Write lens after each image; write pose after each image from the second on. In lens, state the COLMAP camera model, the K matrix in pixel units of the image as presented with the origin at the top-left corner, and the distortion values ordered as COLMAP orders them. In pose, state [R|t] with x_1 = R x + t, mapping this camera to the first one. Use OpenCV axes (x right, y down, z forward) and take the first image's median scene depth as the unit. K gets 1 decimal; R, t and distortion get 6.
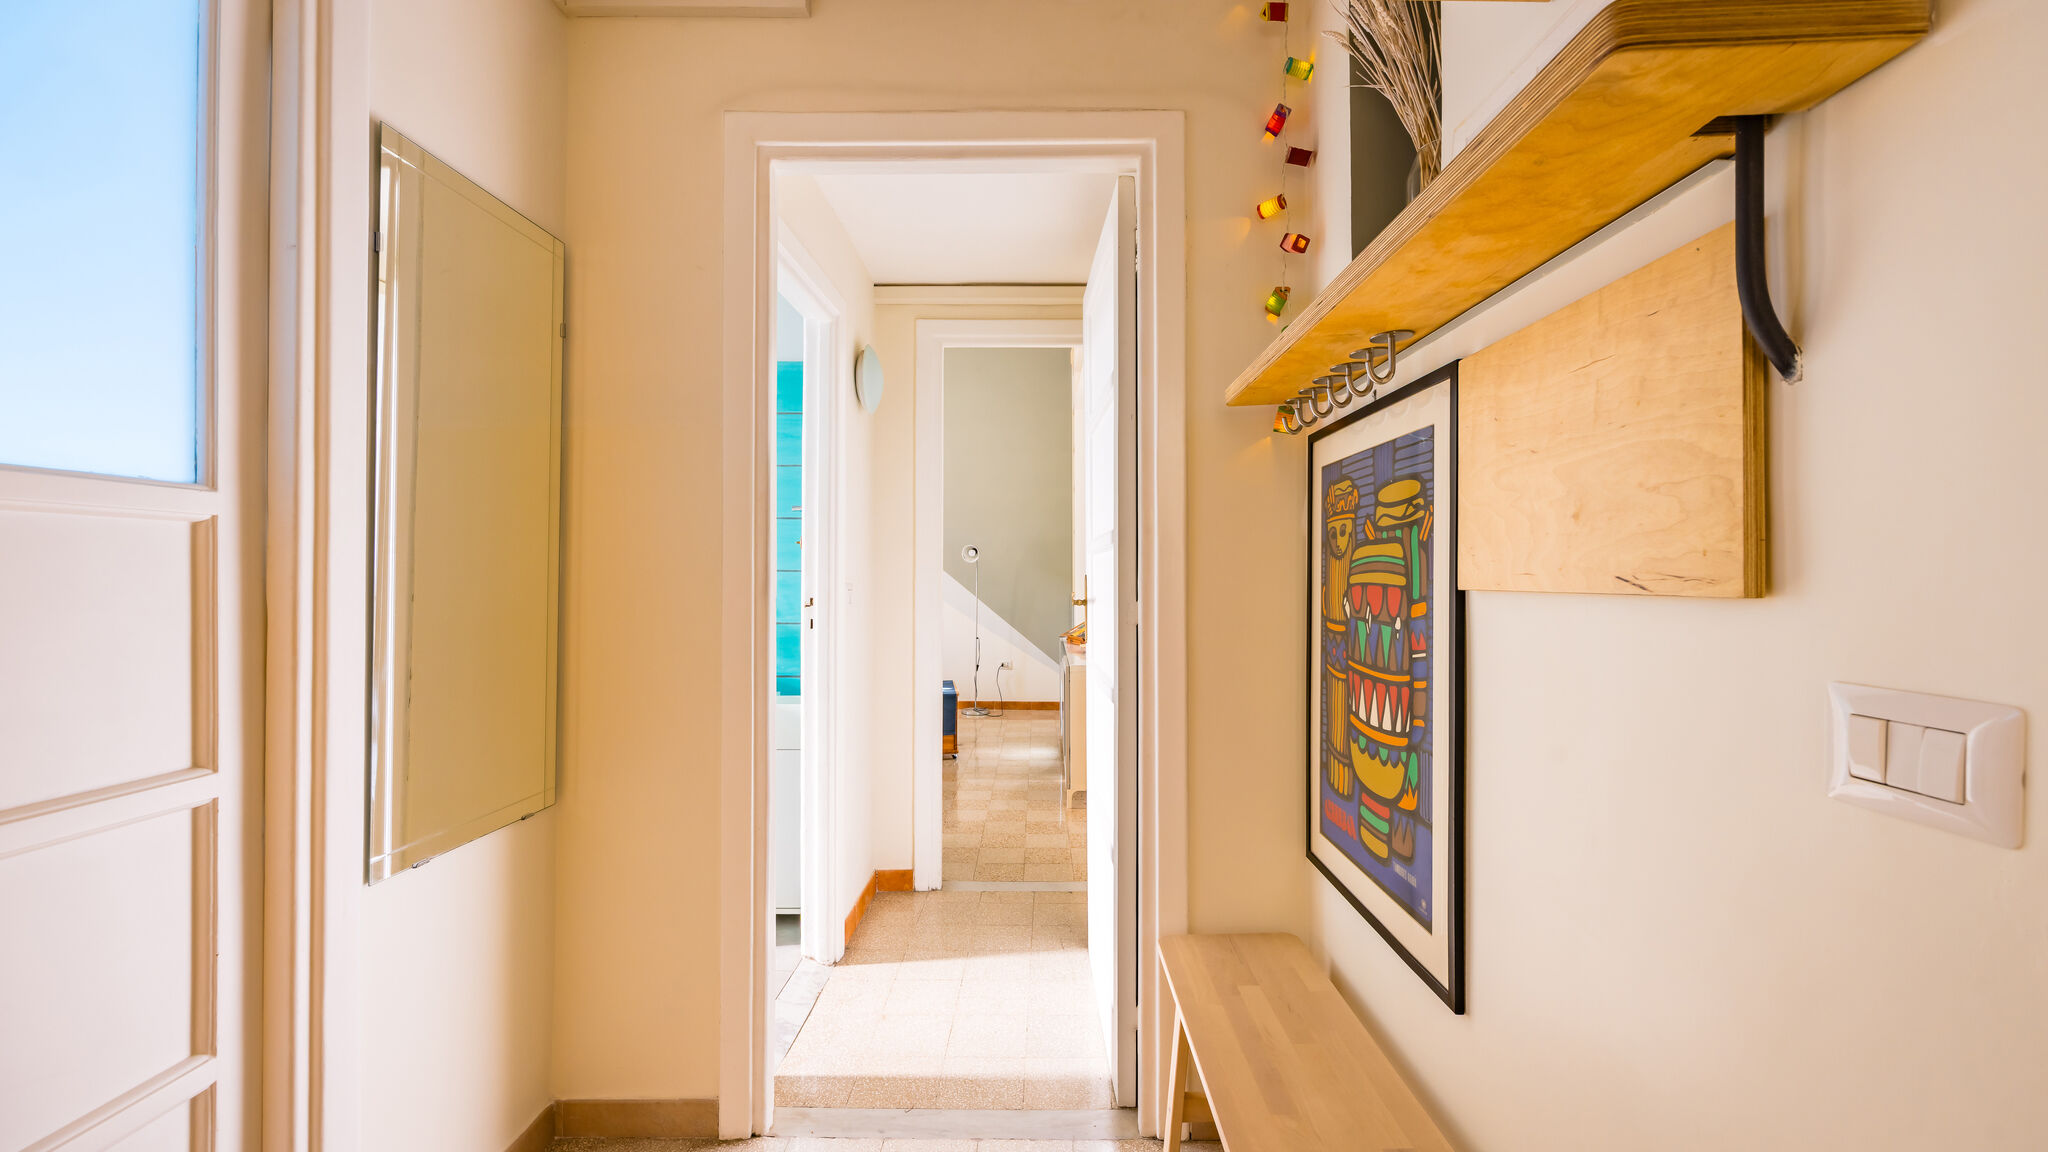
lens RADIAL K [[826.2, 0, 1042.5], [0, 826.2, 572.9], [0, 0, 1]] dist [0.001715, -0.000437]
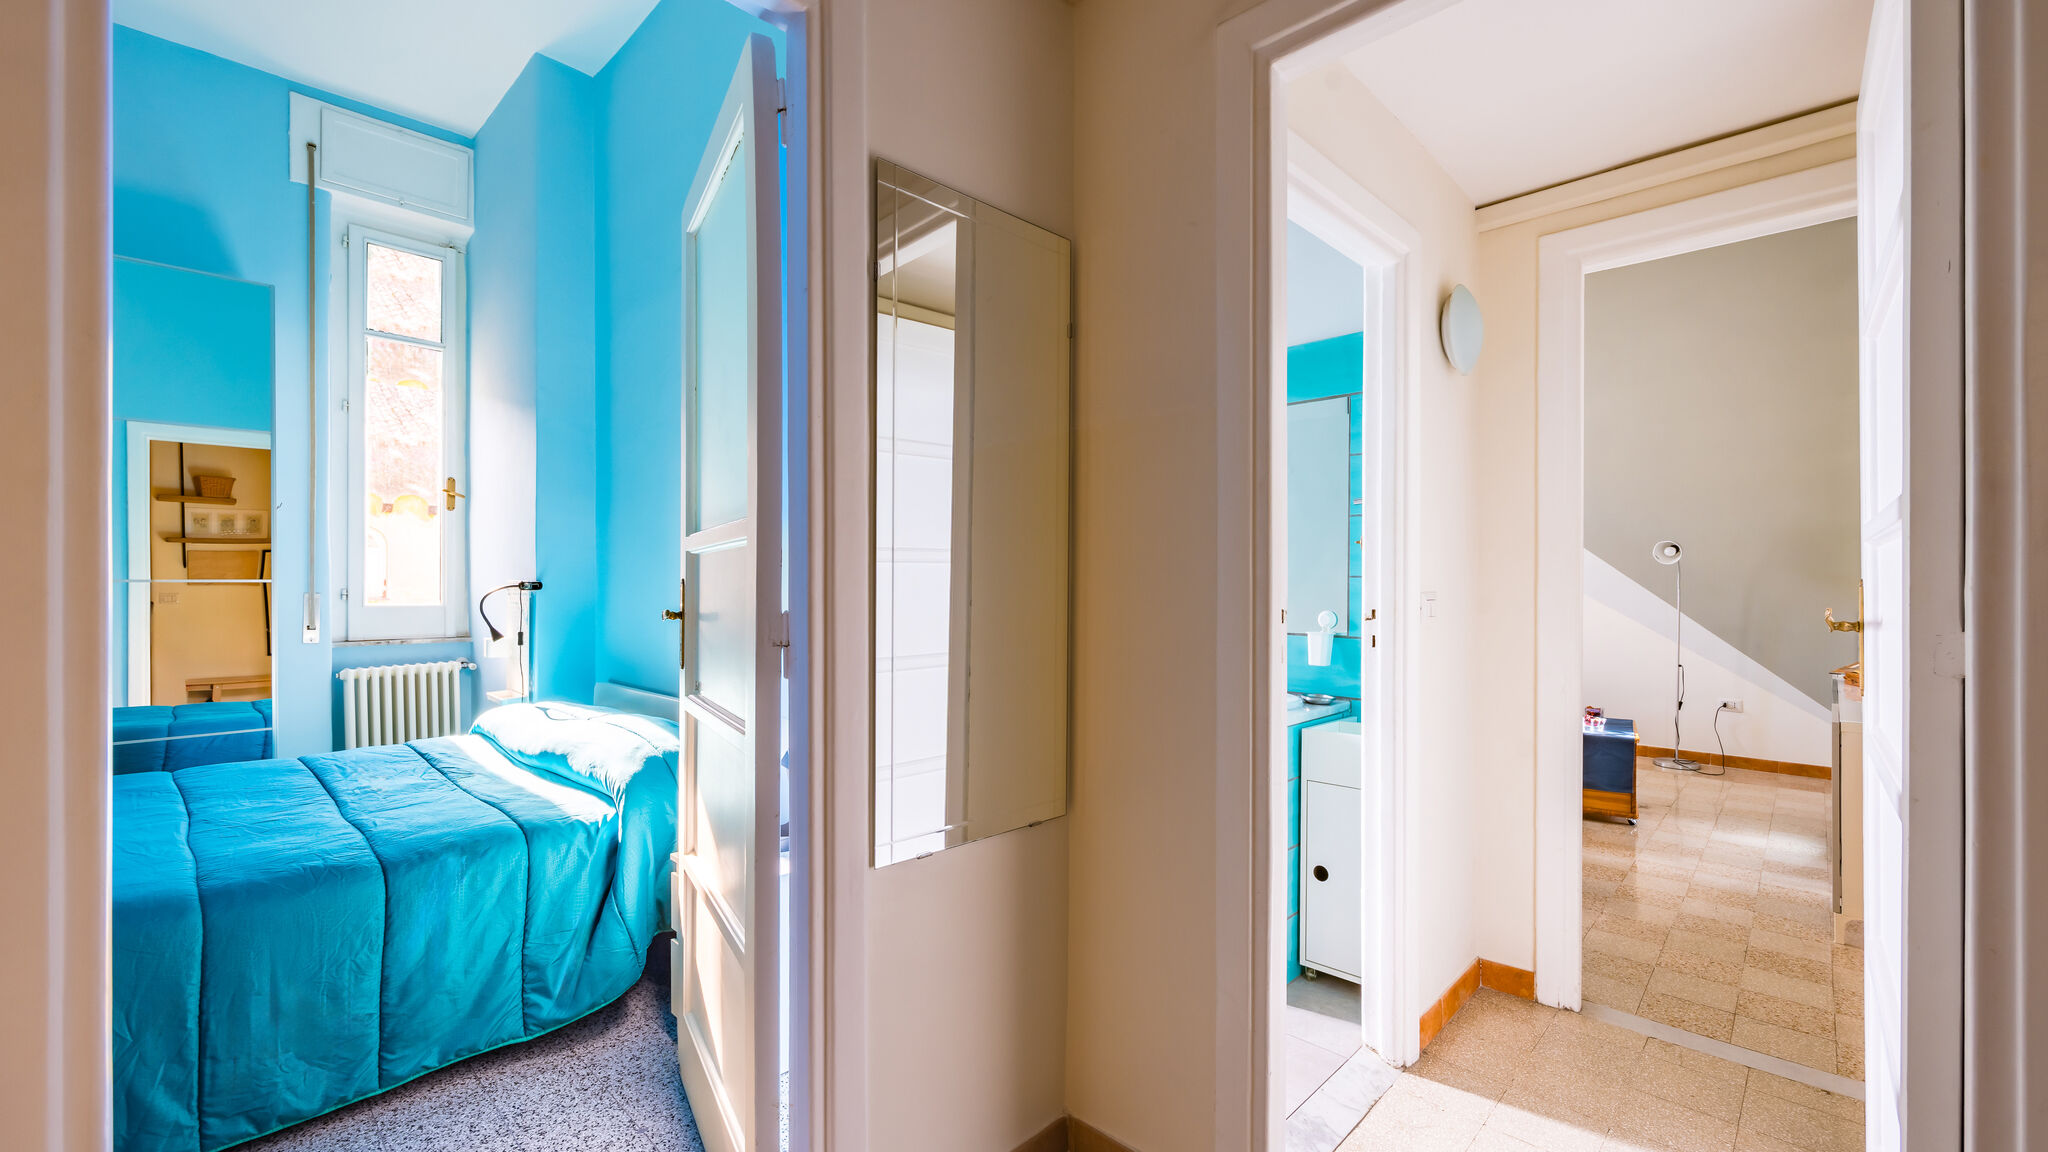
lens RADIAL K [[826.2, 0, 1024.7], [0, 826.2, 586.4], [0, 0, 1]] dist [0.001715, -0.000437]
pose [[0.720045, 0.002697, -0.693922, 0.043292], [0.003946, 0.999960, 0.007980, -0.000356], [0.693916, -0.008484, 0.720006, 0.197229]]
